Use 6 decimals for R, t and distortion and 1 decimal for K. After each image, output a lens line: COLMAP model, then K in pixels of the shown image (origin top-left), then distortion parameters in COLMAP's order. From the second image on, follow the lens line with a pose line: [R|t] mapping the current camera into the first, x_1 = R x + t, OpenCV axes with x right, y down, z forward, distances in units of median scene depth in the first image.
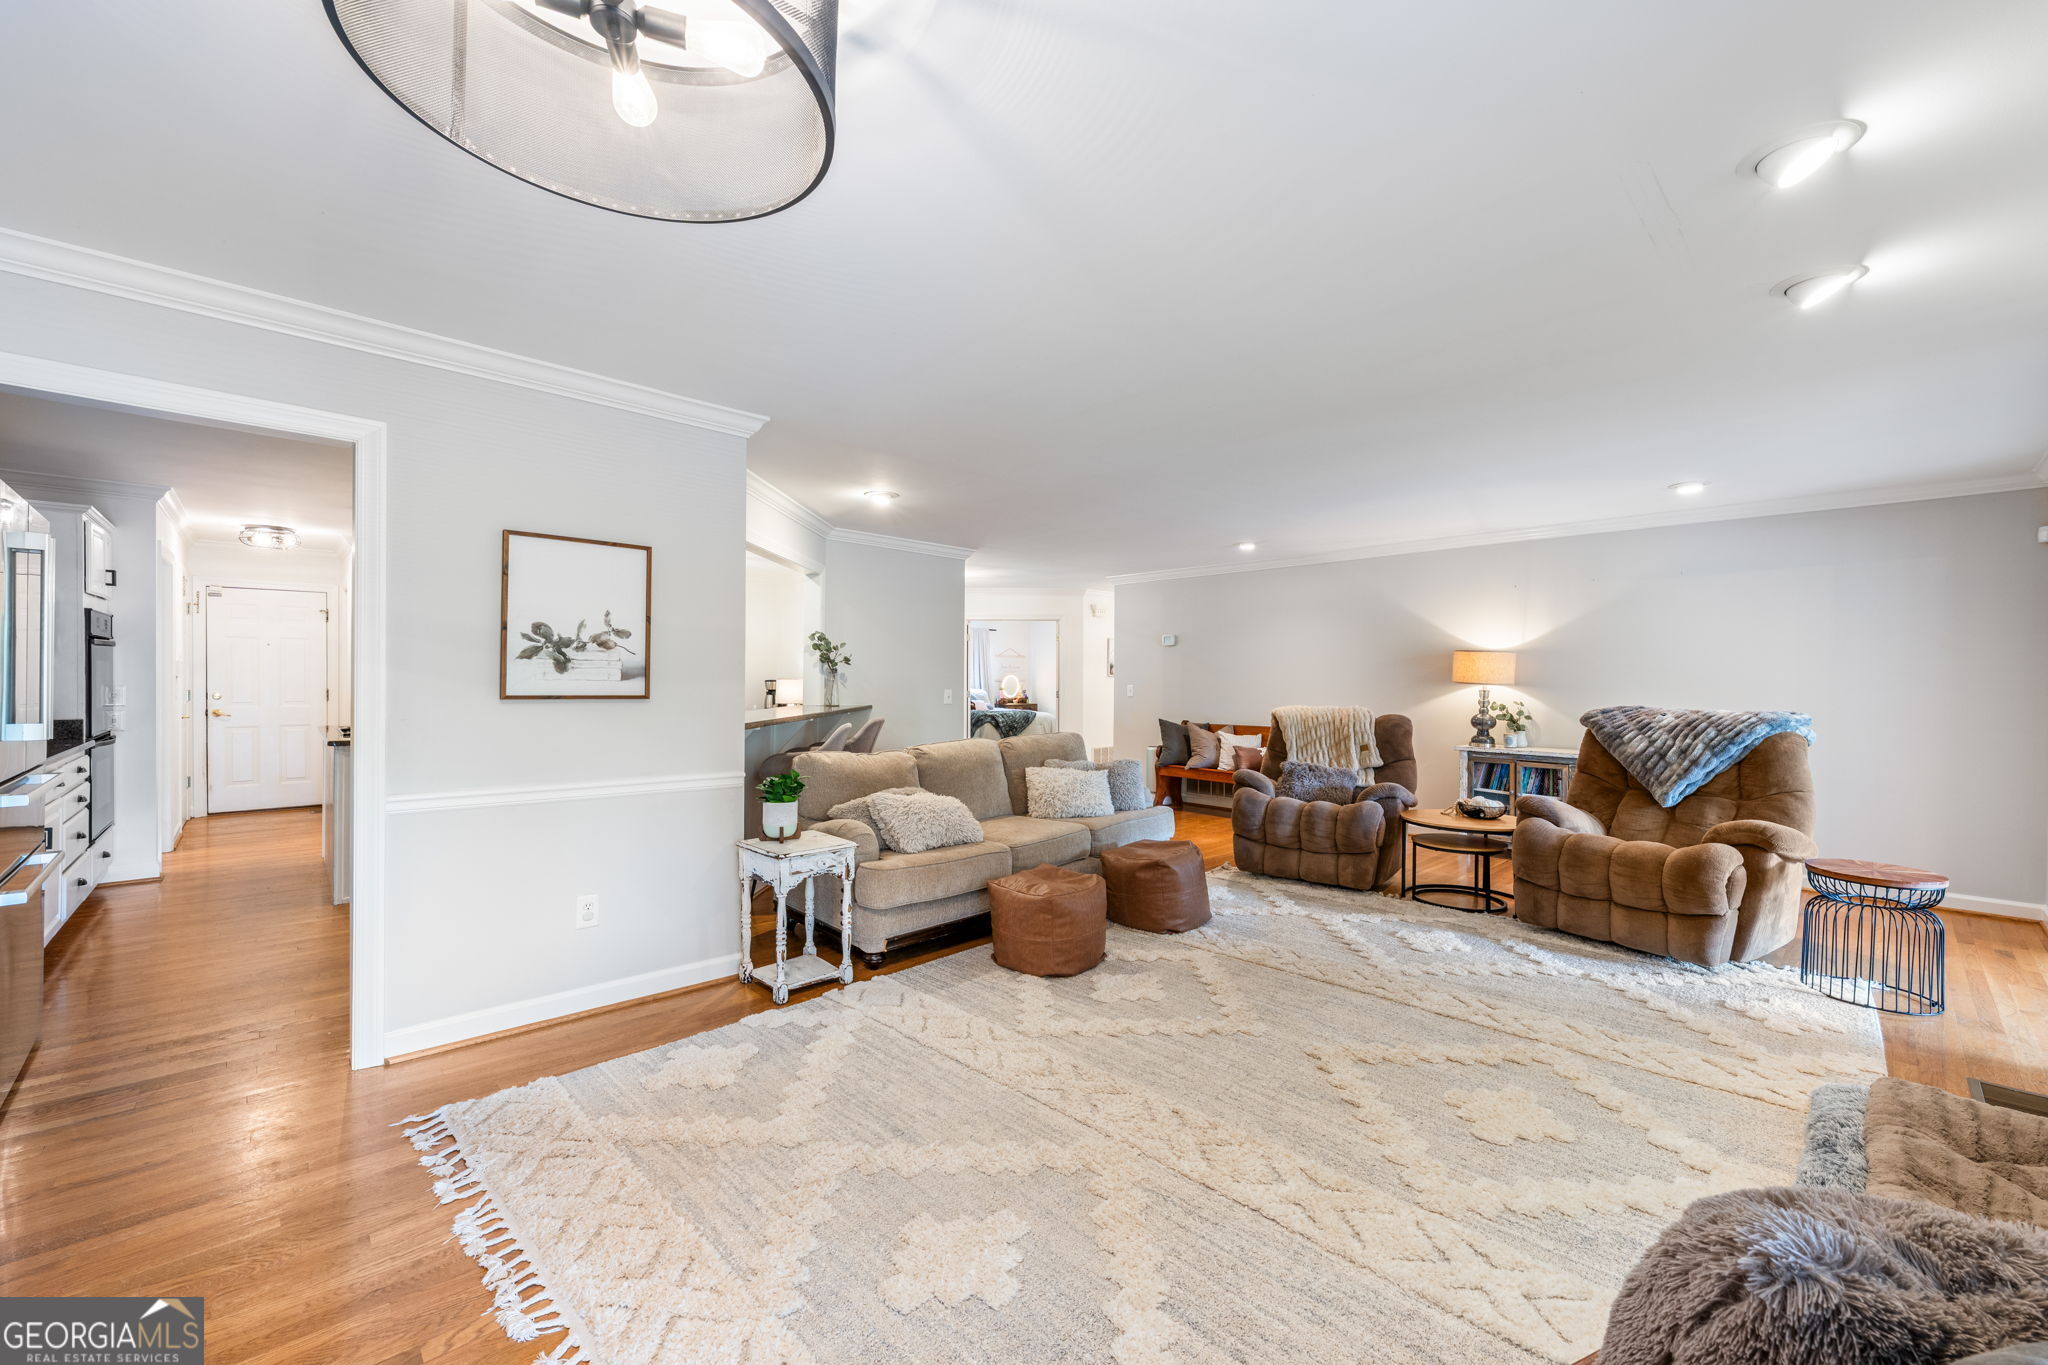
lens RADIAL K [[799.2, 0, 1031.2], [0, 799.2, 680.3], [0, 0, 1]] dist [0.000941, -0.000077]
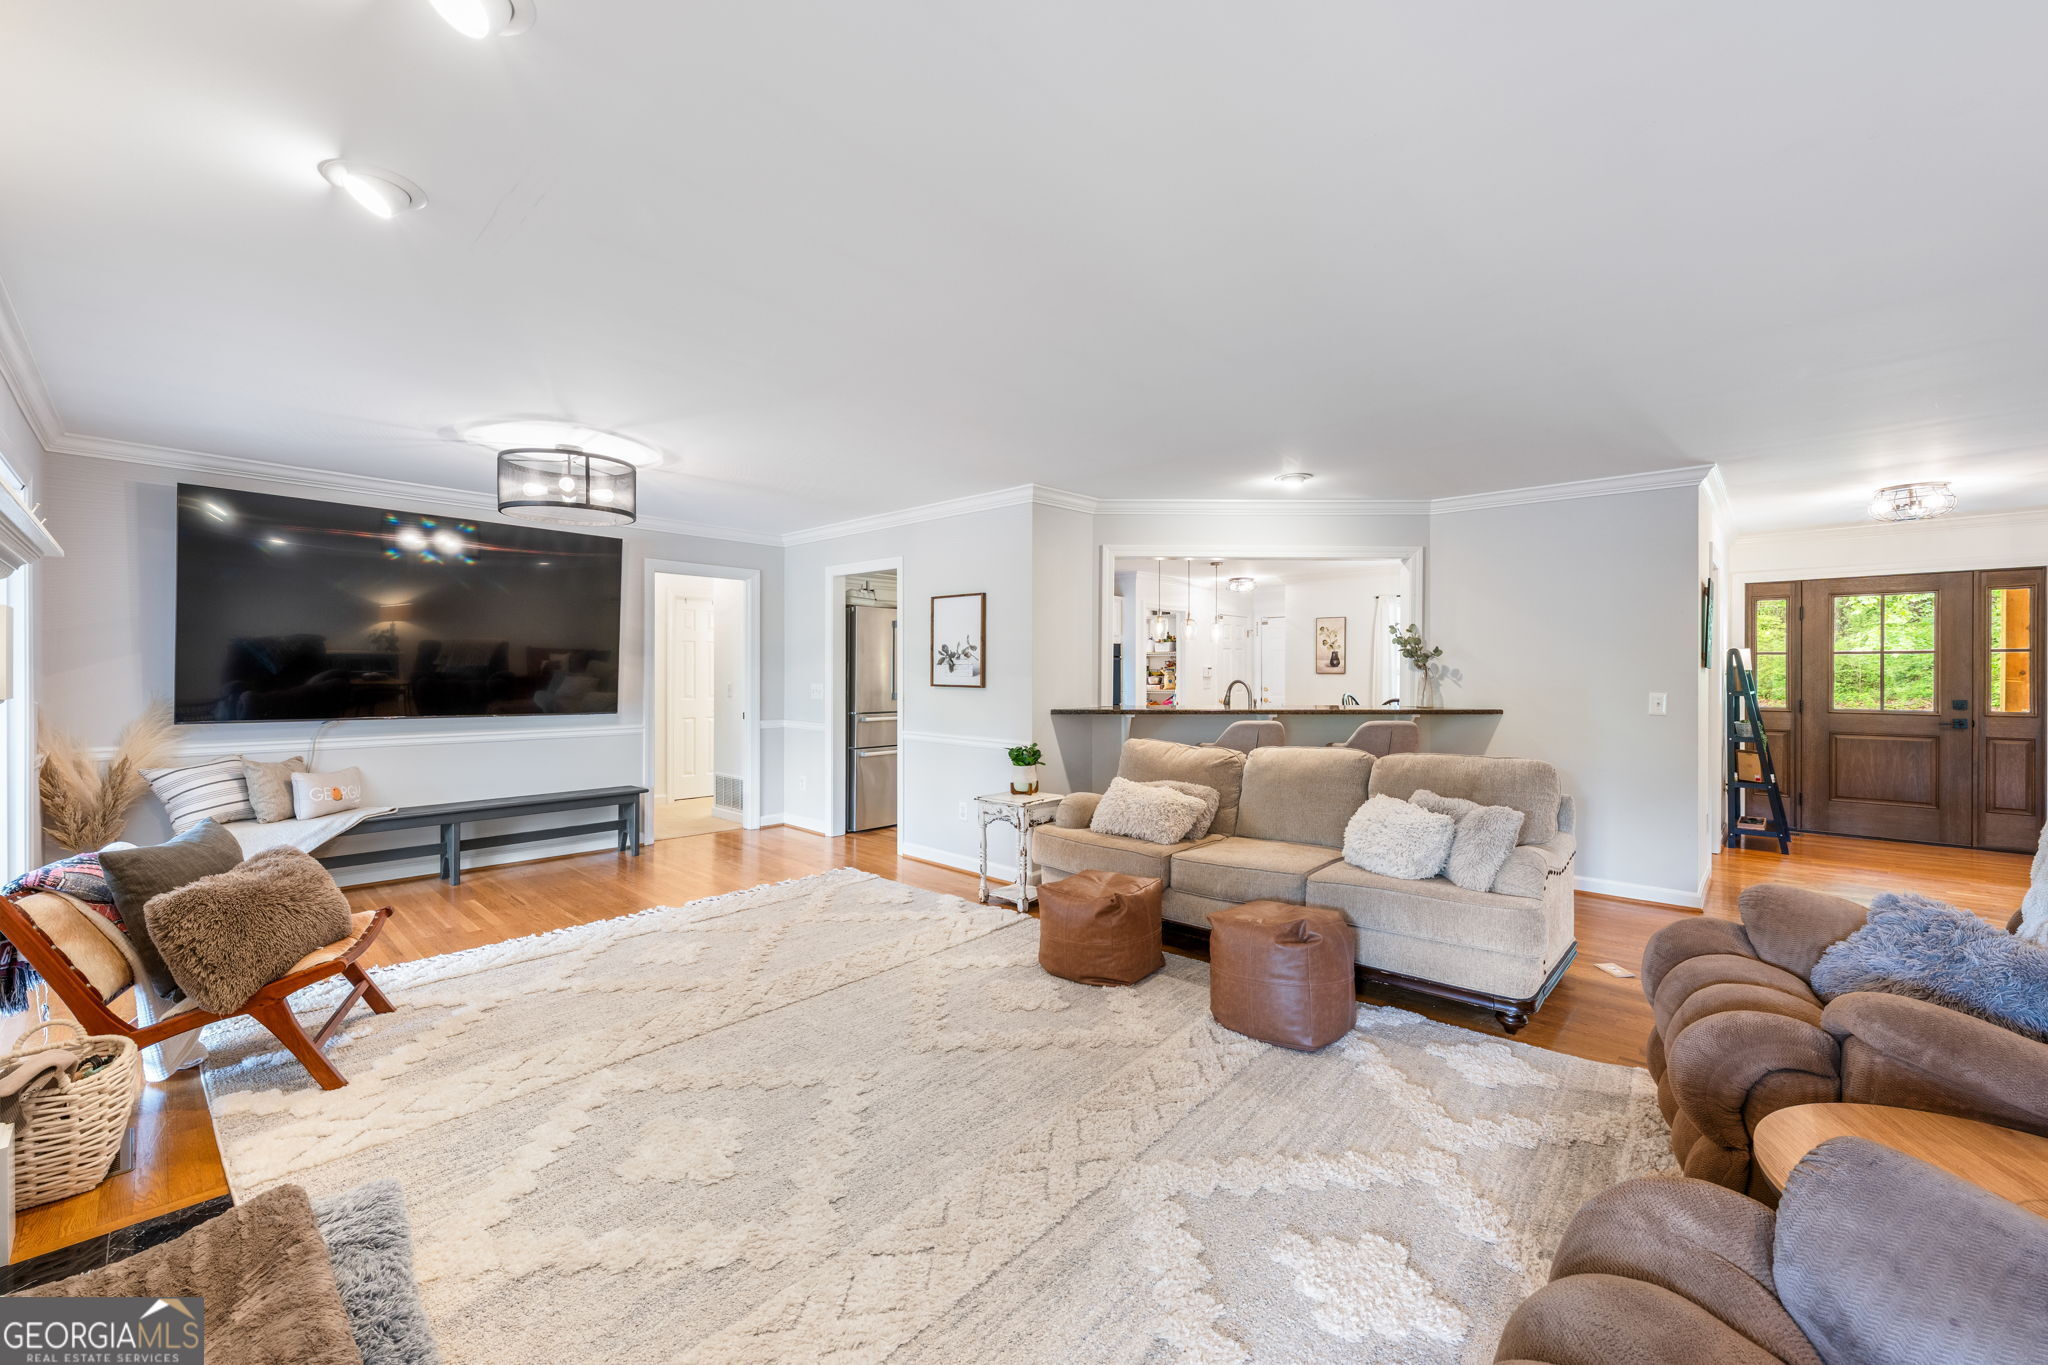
lens RADIAL K [[807.4, 0, 1028.9], [0, 807.4, 671.3], [0, 0, 1]] dist [-0.000582, -0.000071]
pose [[0.076305, -0.005862, -0.997067, 1.167827], [-0.002274, 0.999979, -0.006053, -0.000544], [0.997082, 0.002729, 0.076290, 0.995522]]
